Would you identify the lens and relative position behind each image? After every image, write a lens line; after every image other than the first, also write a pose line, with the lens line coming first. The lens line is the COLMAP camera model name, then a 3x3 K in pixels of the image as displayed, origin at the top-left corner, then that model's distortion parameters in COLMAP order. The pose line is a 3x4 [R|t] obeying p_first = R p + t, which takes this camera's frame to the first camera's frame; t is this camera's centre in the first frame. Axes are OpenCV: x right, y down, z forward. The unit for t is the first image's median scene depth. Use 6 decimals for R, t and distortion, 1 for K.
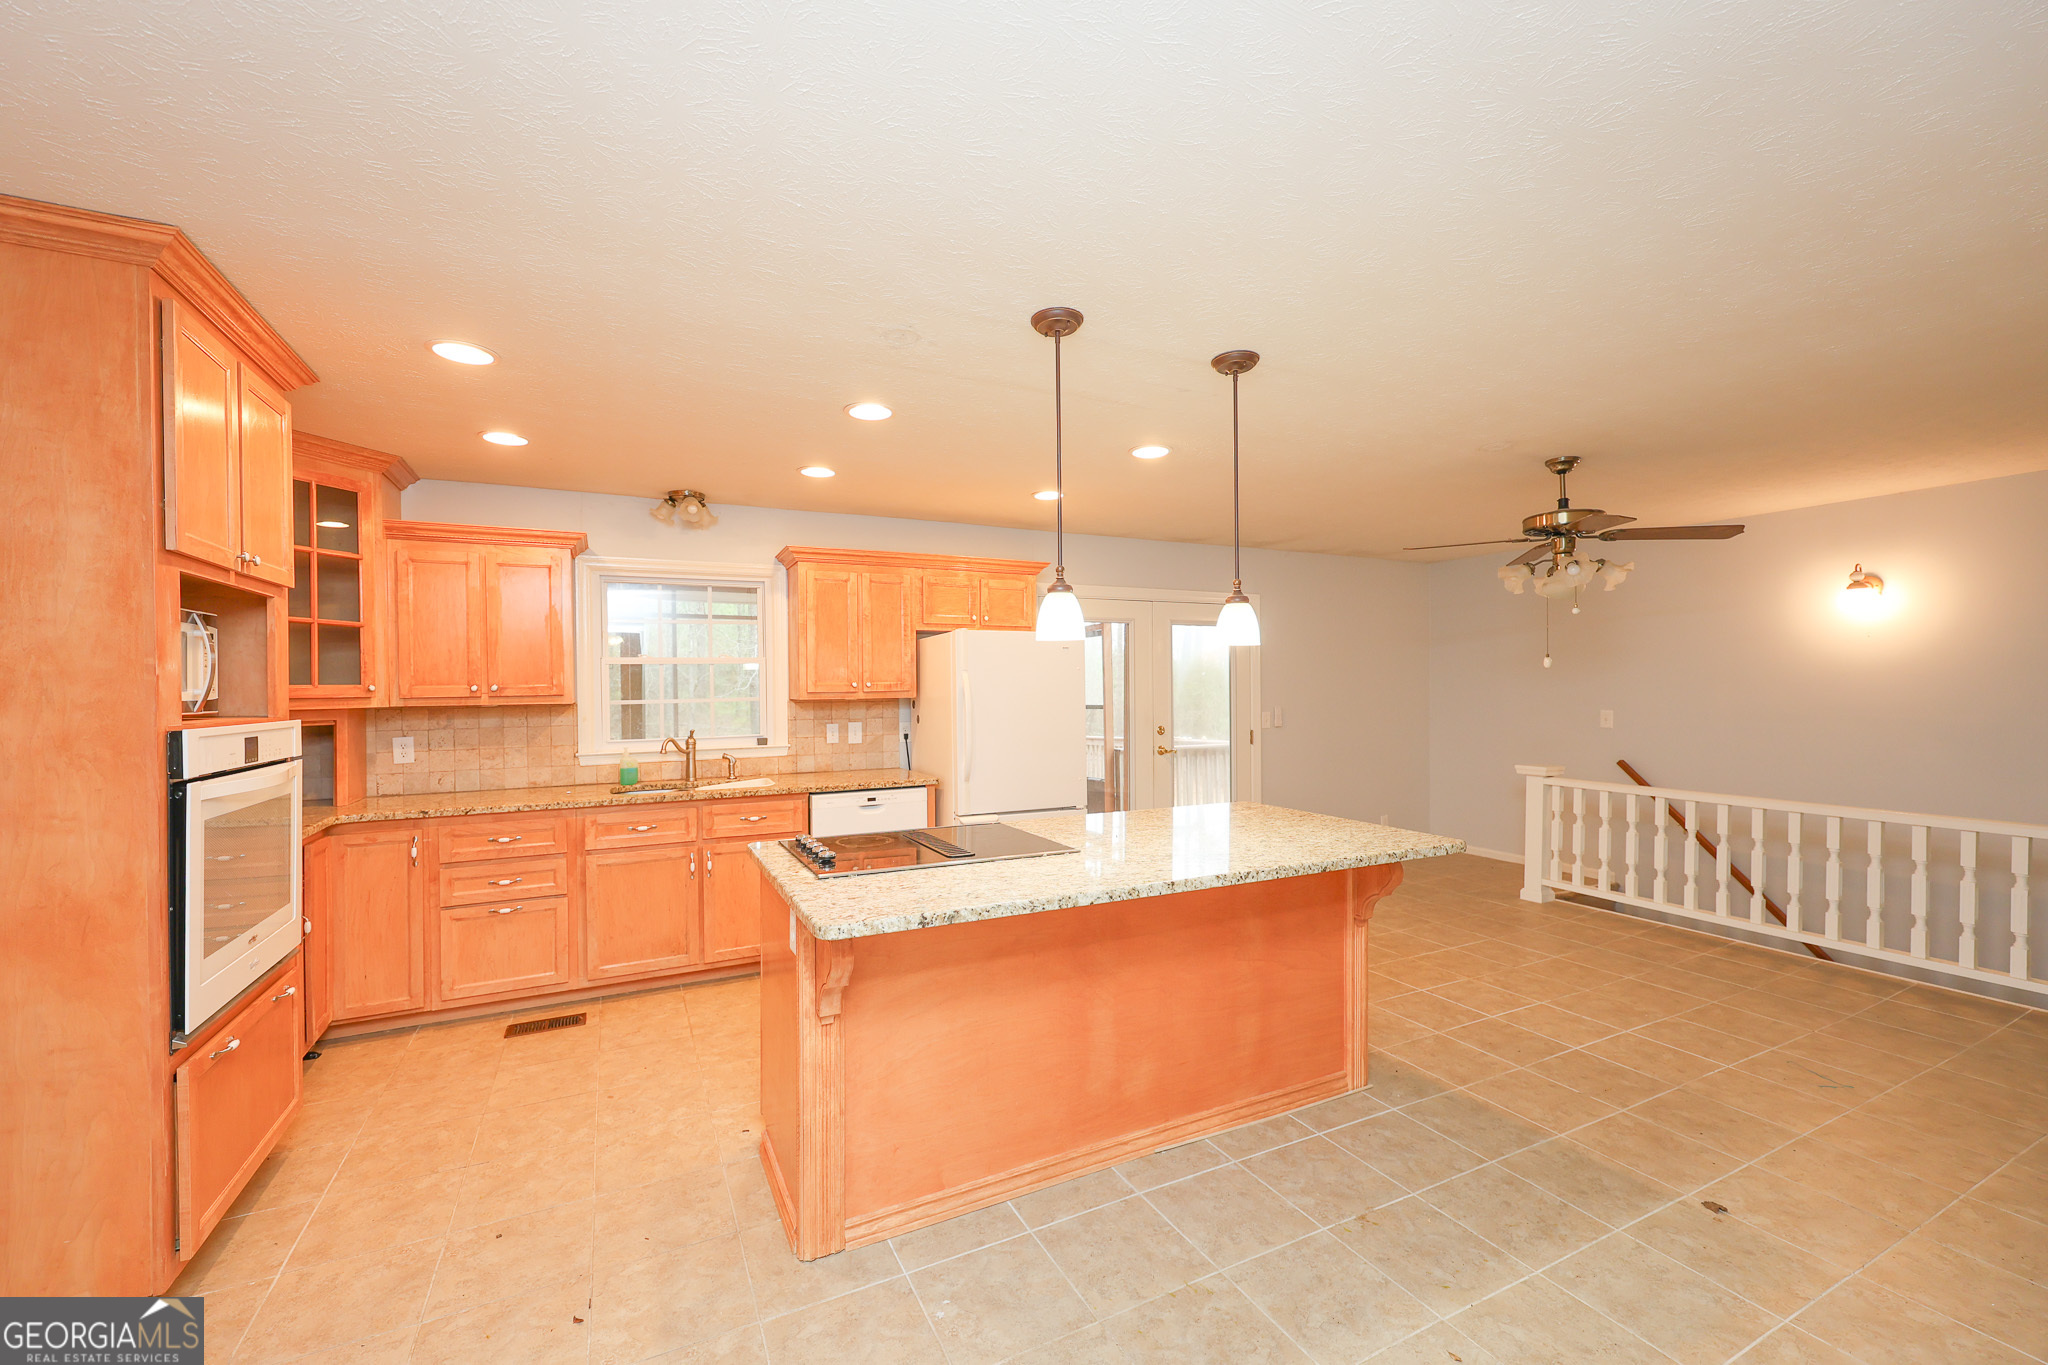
lens RADIAL K [[825.2, 0, 1008.1], [0, 825.2, 696.0], [0, 0, 1]] dist [0.003026, -0.000219]
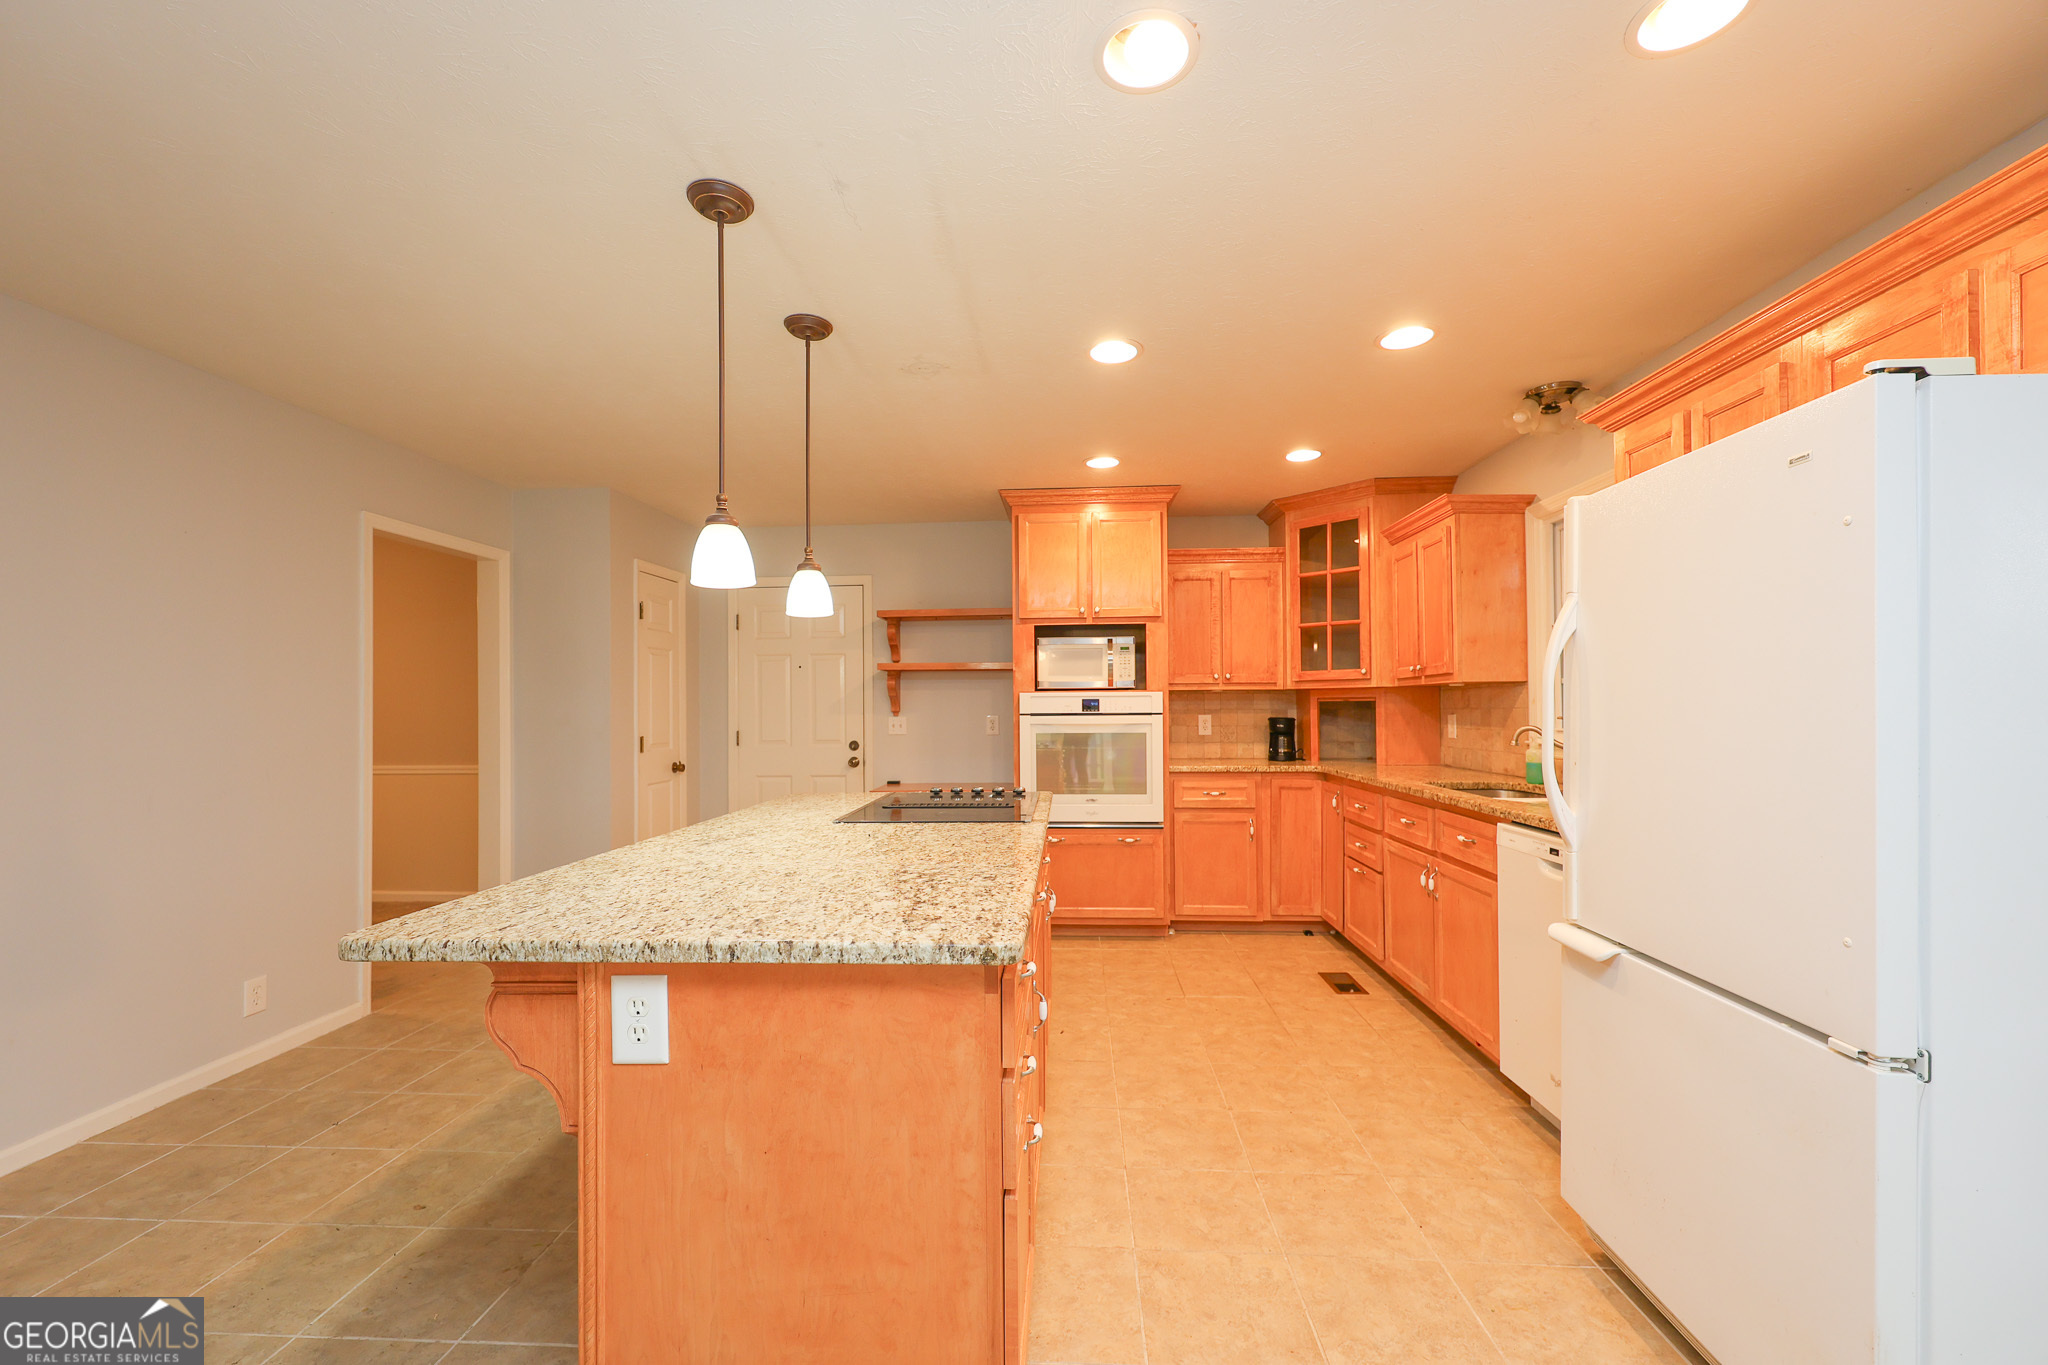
lens RADIAL K [[825.2, 0, 1022.9], [0, 825.2, 694.5], [0, 0, 1]] dist [0.003026, -0.000219]
pose [[-0.486499, -0.002823, -0.873677, 0.538126], [0.001970, 0.999989, -0.004328, 0.028595], [0.873679, -0.003827, -0.486488, 1.087805]]
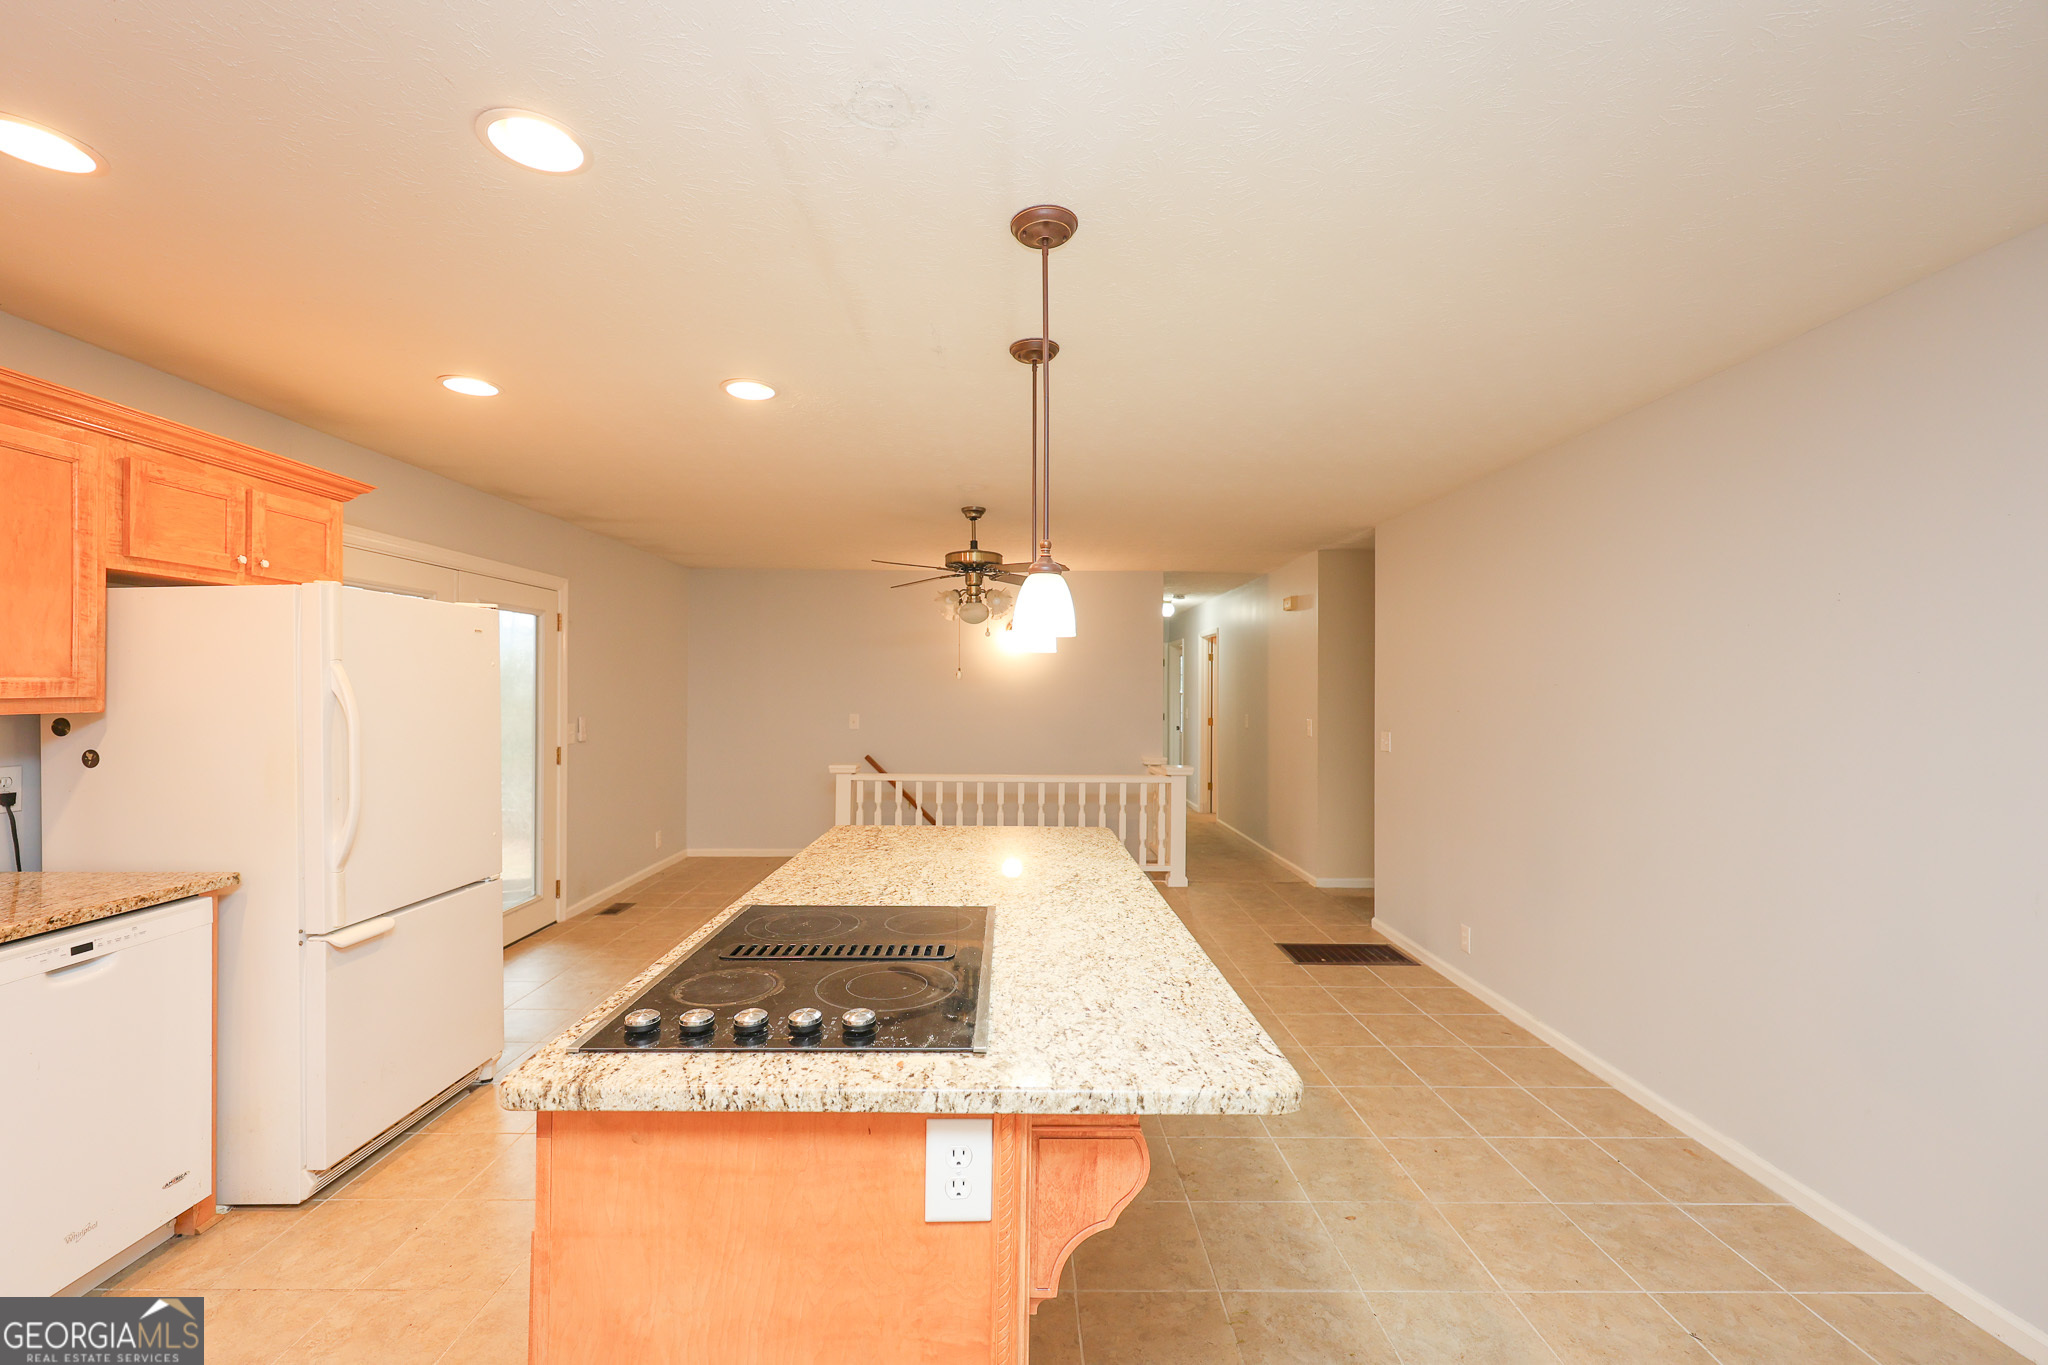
lens RADIAL K [[825.2, 0, 1005.0], [0, 825.2, 689.4], [0, 0, 1]] dist [0.003026, -0.000219]
pose [[0.434370, 0.009765, 0.900682, -0.397866], [0.003398, 0.999916, -0.012480, -0.004028], [-0.900728, 0.008481, 0.434301, 0.425927]]
